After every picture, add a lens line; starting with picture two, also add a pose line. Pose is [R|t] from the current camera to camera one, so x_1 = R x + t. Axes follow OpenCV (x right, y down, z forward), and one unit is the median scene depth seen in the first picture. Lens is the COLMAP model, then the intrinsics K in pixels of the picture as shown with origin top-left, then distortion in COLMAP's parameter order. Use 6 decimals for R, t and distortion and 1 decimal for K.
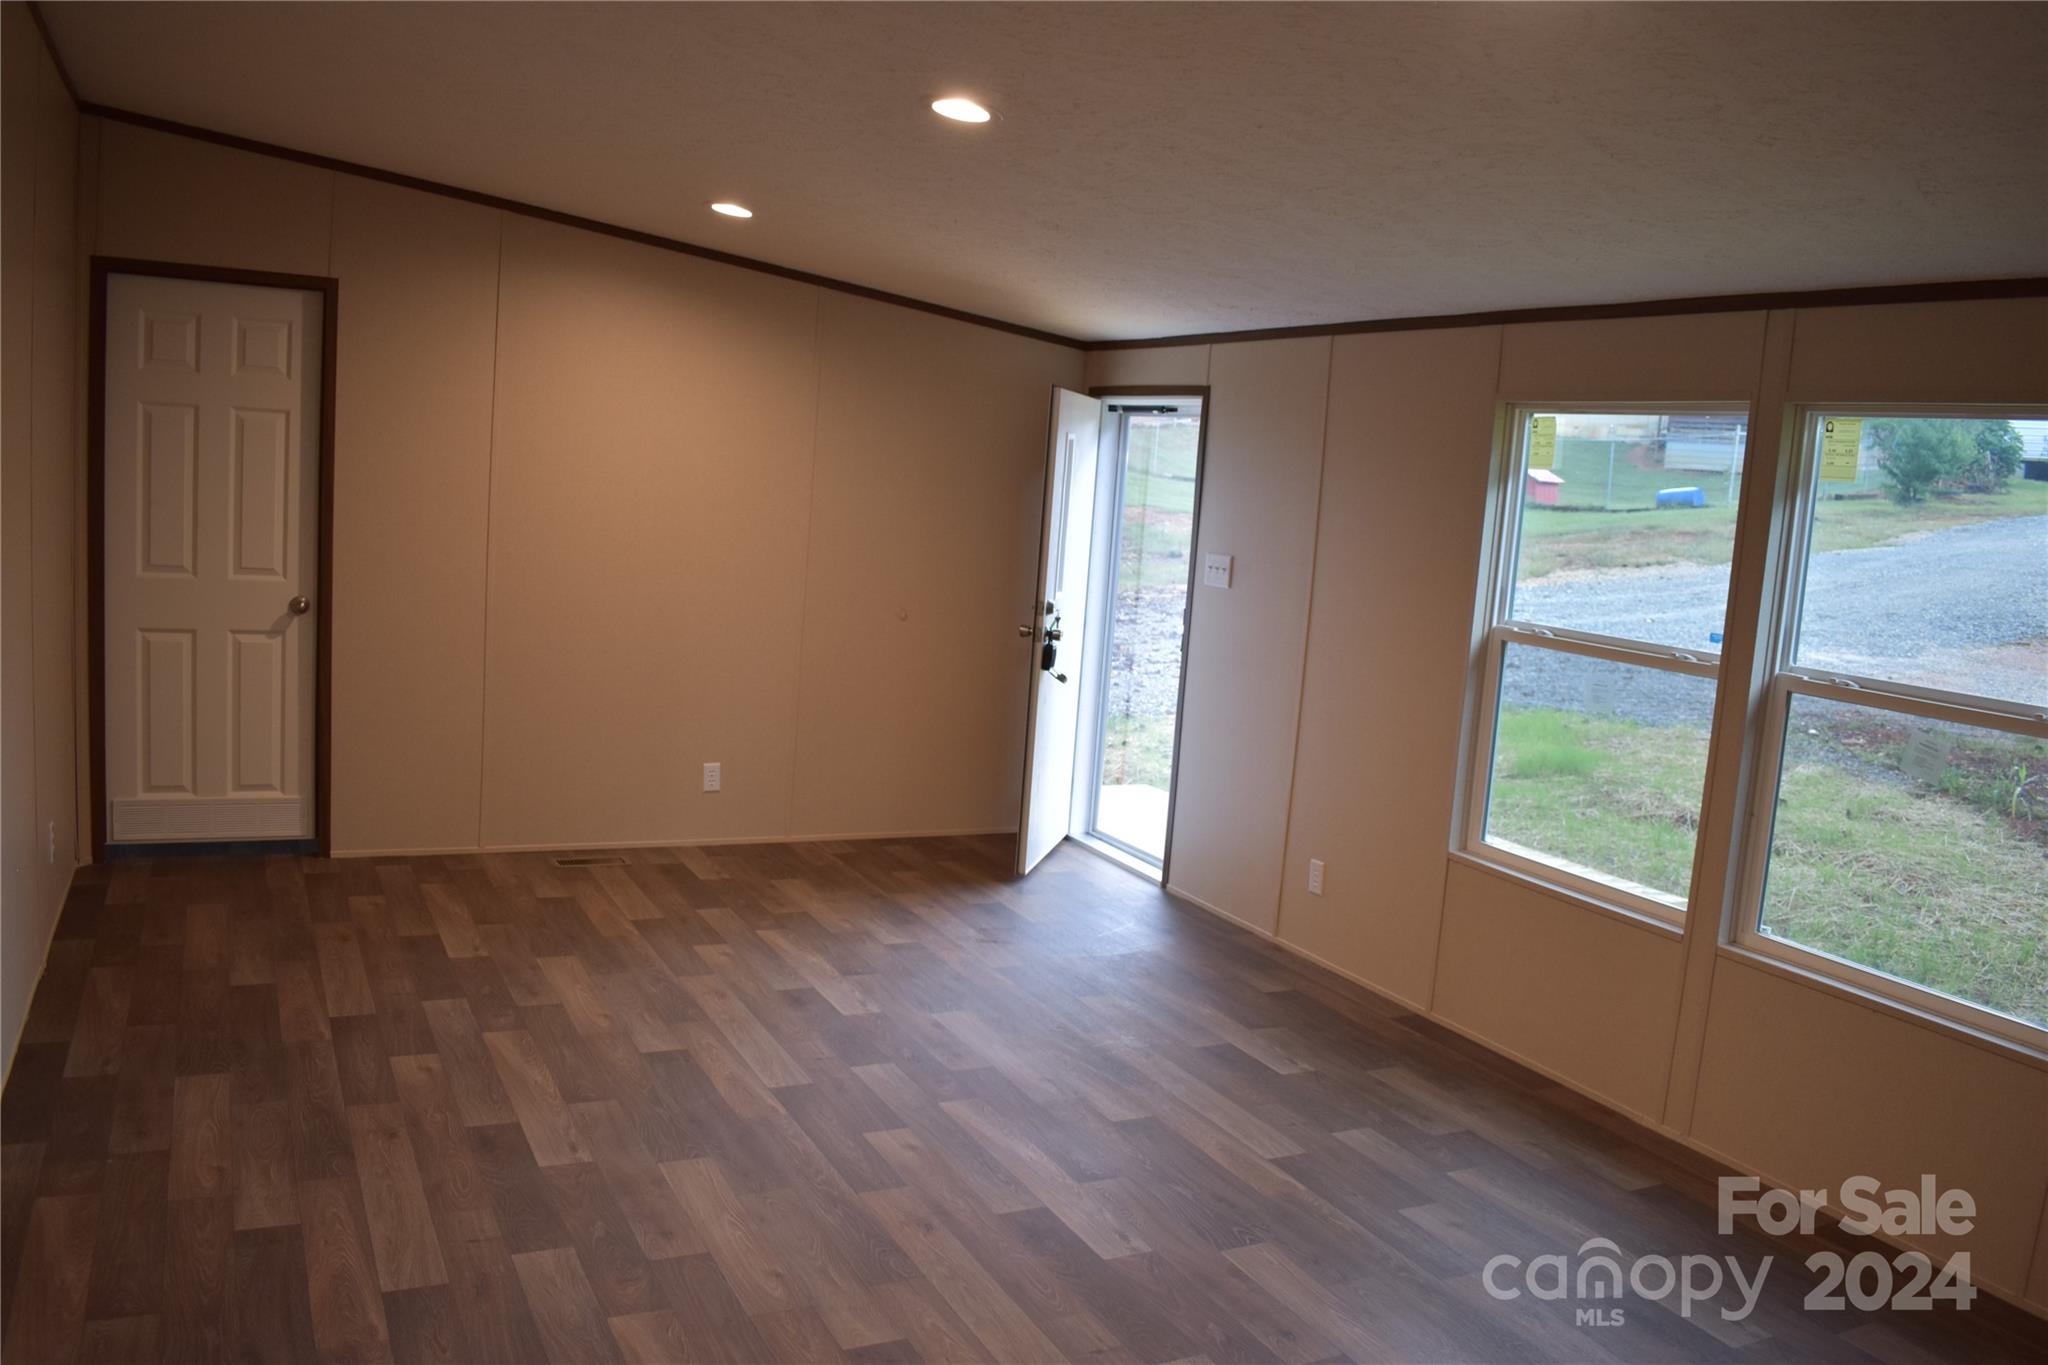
lens RADIAL K [[1591.9, 0, 991.0], [0, 1591.9, 677.4], [0, 0, 1]] dist [-0.098341, 0.019074]
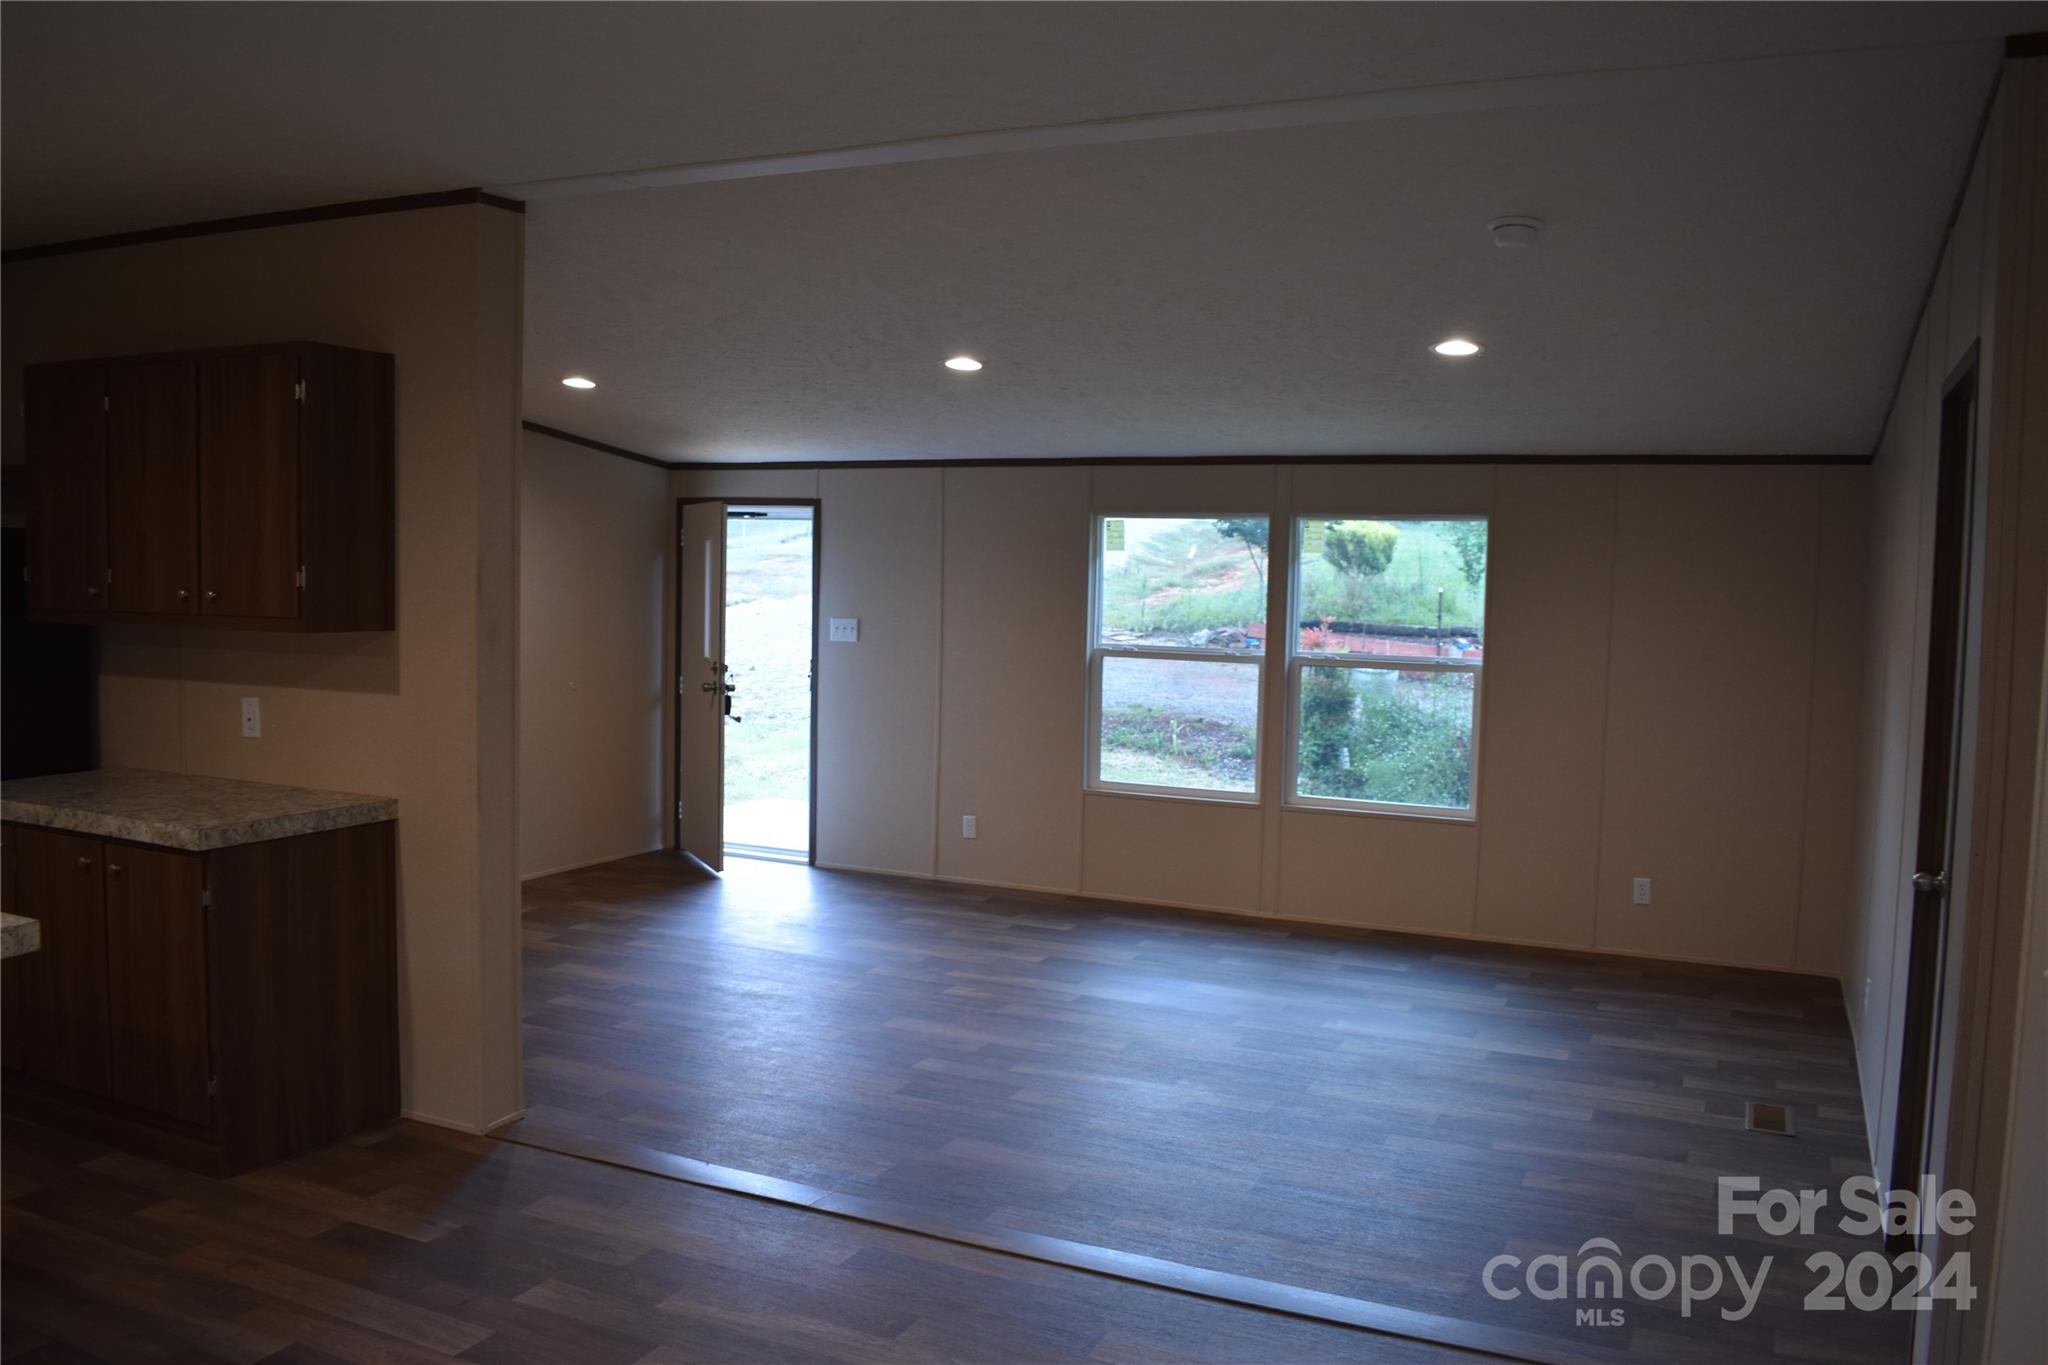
lens RADIAL K [[1591.9, 0, 1025.6], [0, 1591.9, 681.1], [0, 0, 1]] dist [-0.098341, 0.019074]
pose [[0.788588, -0.096130, 0.607362, -0.582726], [0.112926, 0.993546, 0.010633, -0.018838], [-0.604465, 0.060202, 0.794354, -0.209595]]
